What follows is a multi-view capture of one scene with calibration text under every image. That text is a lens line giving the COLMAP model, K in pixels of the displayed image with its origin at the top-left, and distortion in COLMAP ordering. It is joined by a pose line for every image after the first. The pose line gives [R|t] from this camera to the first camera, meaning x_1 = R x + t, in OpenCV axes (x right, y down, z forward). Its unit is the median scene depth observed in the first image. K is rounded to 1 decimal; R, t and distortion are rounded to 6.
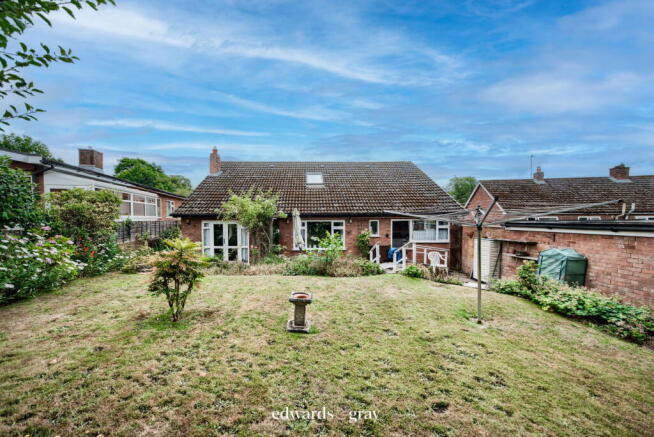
lens RADIAL K [[228.2, 0, 326.9], [0, 228.2, 218.3], [0, 0, 1]] dist [-0.009061, -0.000040]
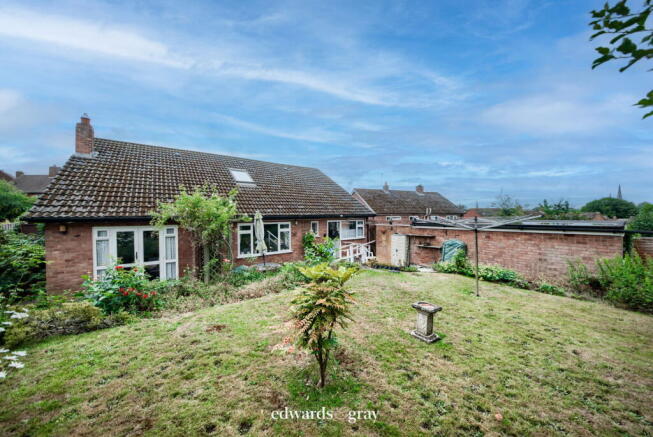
lens RADIAL K [[212.4, 0, 327.3], [0, 212.4, 218.1], [0, 0, 1]] dist [-0.002691, -0.000021]
pose [[0.843434, -0.006482, 0.537193, -0.303388], [0.002408, 0.999963, 0.008285, -0.017939], [-0.537227, -0.005694, 0.843419, 0.136540]]
